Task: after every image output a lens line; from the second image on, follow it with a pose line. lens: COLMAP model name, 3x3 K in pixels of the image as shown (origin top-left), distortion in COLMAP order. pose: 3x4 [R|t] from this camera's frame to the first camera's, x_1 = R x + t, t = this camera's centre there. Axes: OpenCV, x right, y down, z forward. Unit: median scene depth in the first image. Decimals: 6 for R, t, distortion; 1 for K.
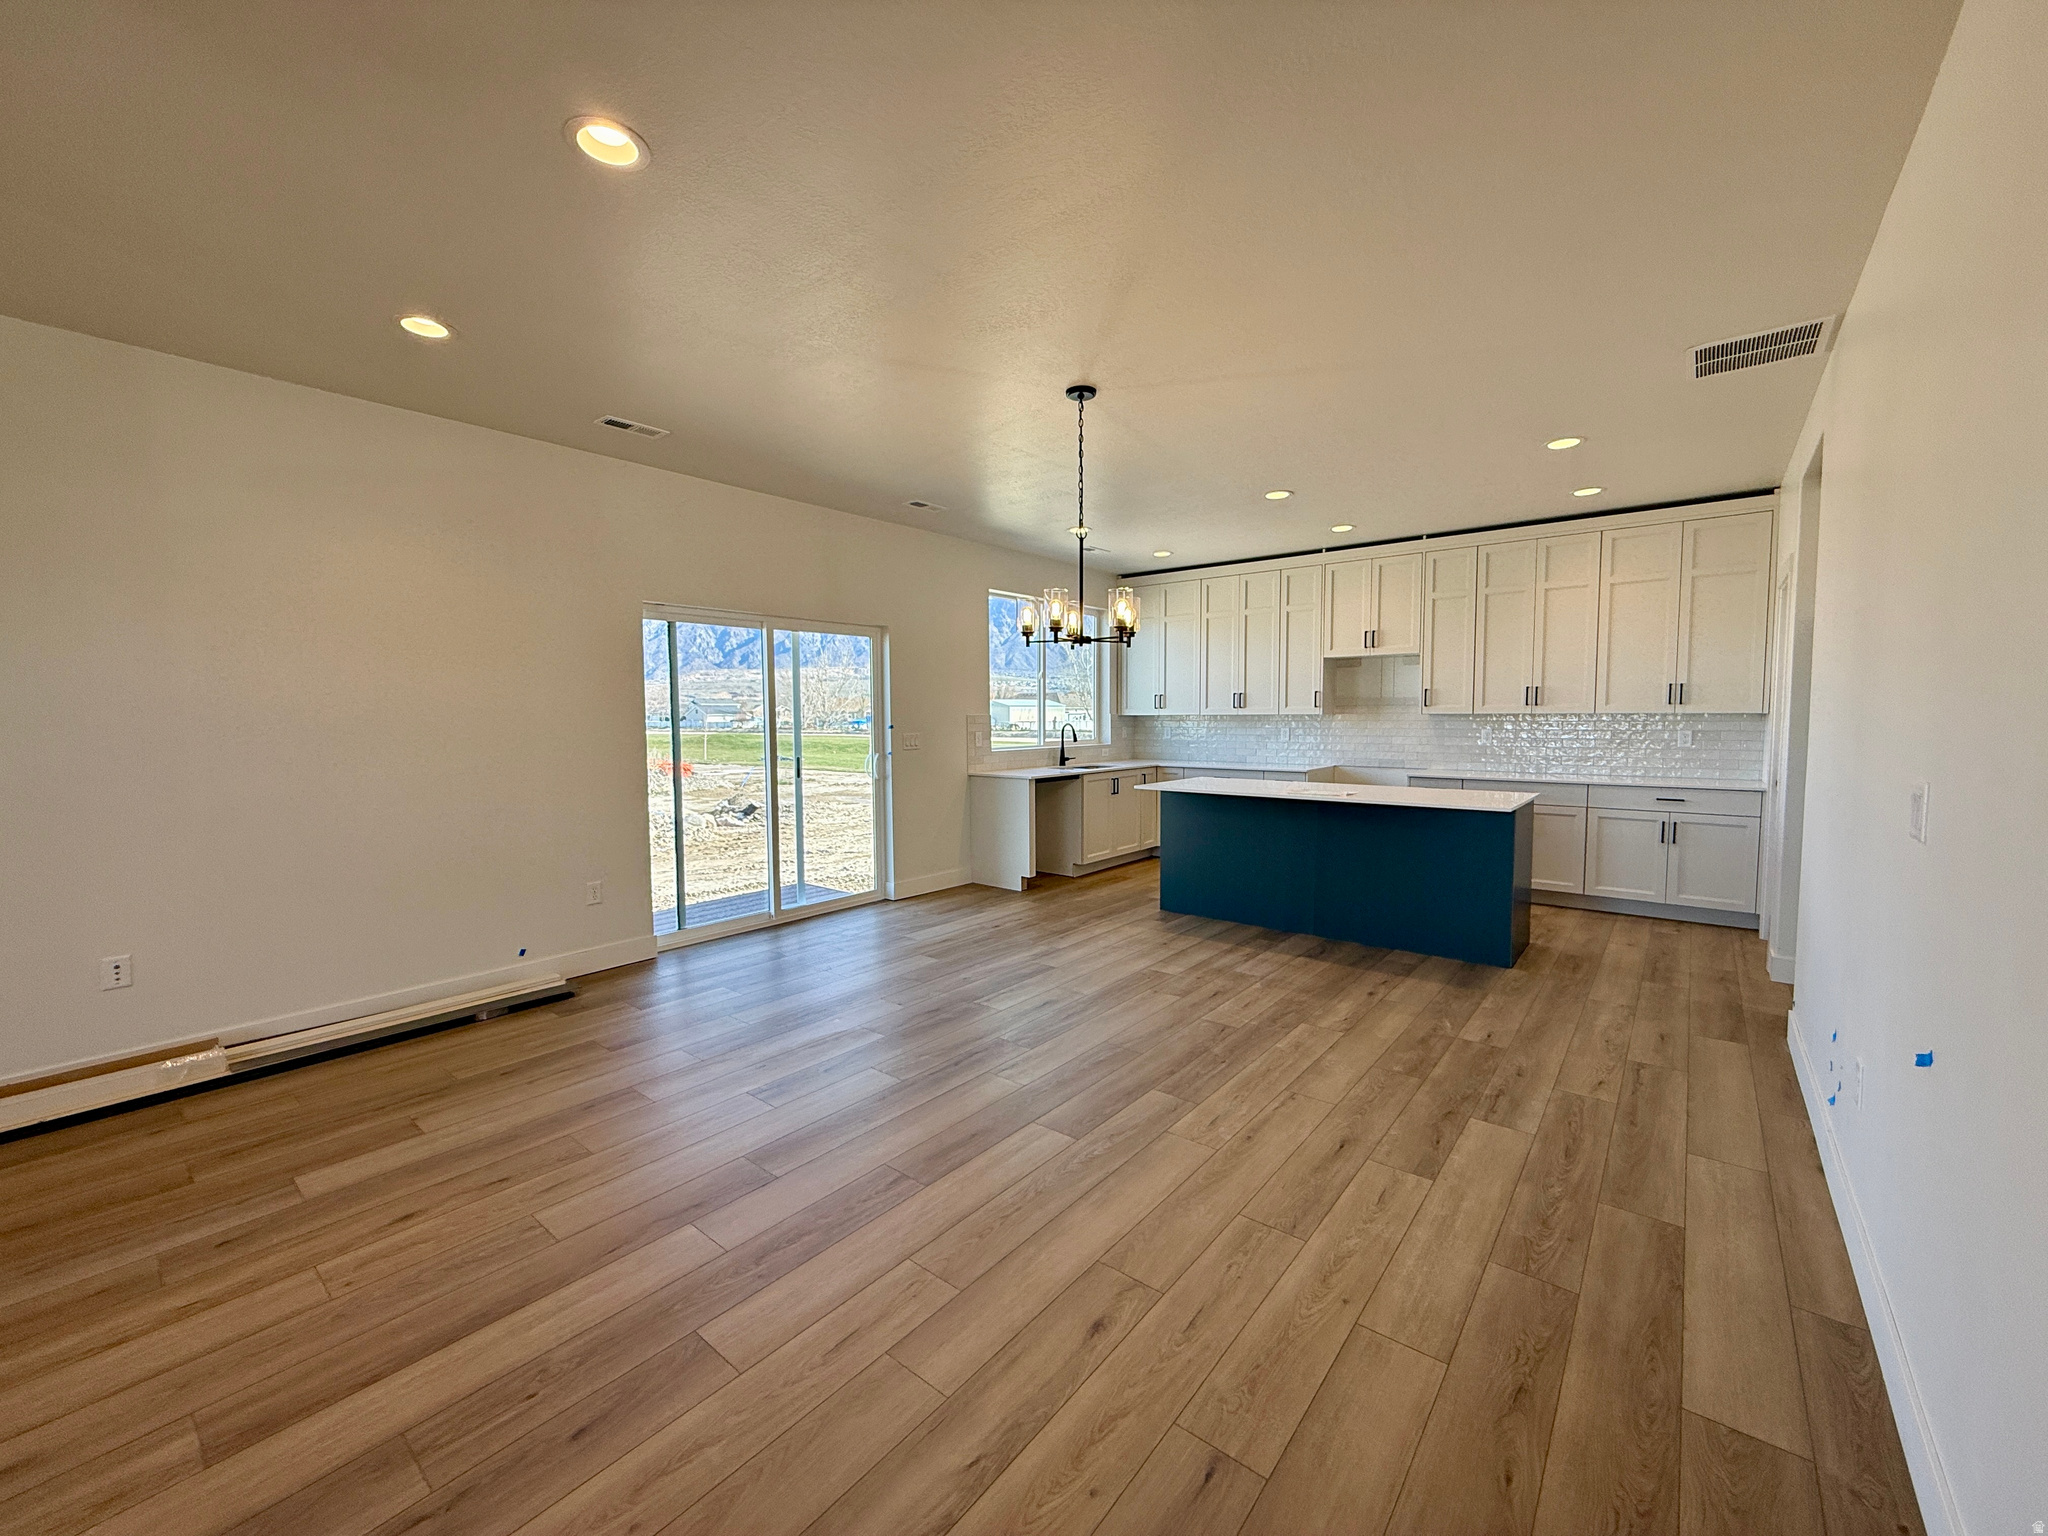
lens RADIAL K [[814.7, 0, 1017.8], [0, 814.7, 766.3], [0, 0, 1]] dist [-0.000546, 0.001053]
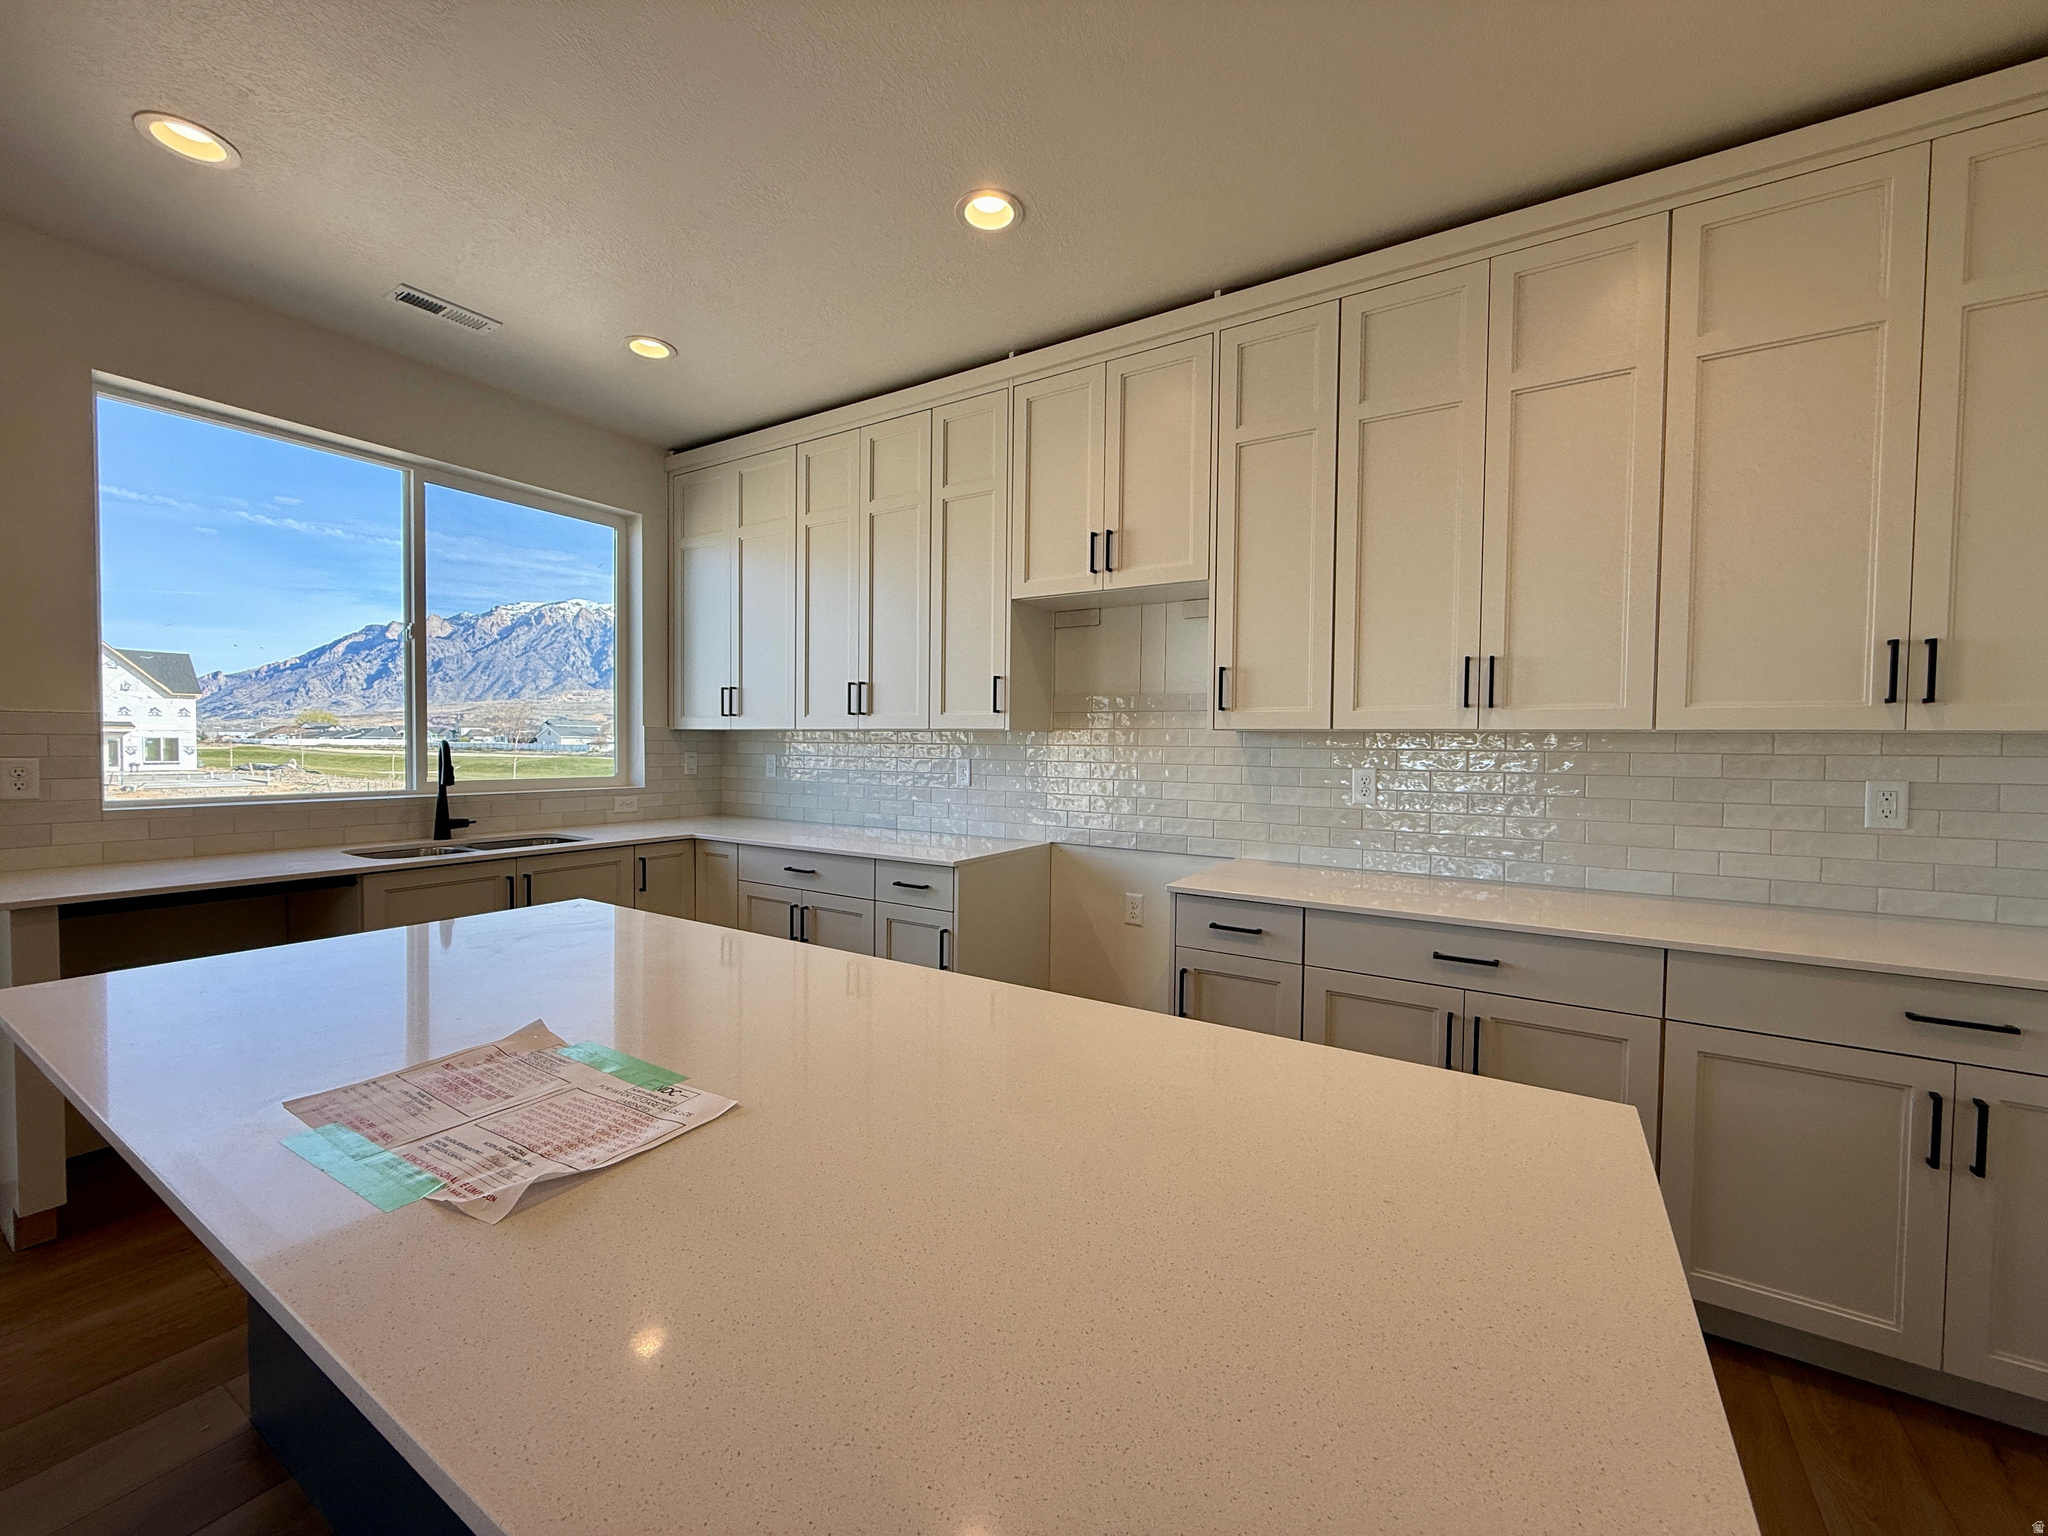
lens RADIAL K [[814.7, 0, 1021.3], [0, 814.7, 764.6], [0, 0, 1]] dist [-0.000546, 0.001053]
pose [[0.991338, 0.012743, 0.130716, 0.367610], [-0.007827, 0.999245, -0.038048, -0.032098], [-0.131102, 0.036695, 0.990690, 0.645923]]
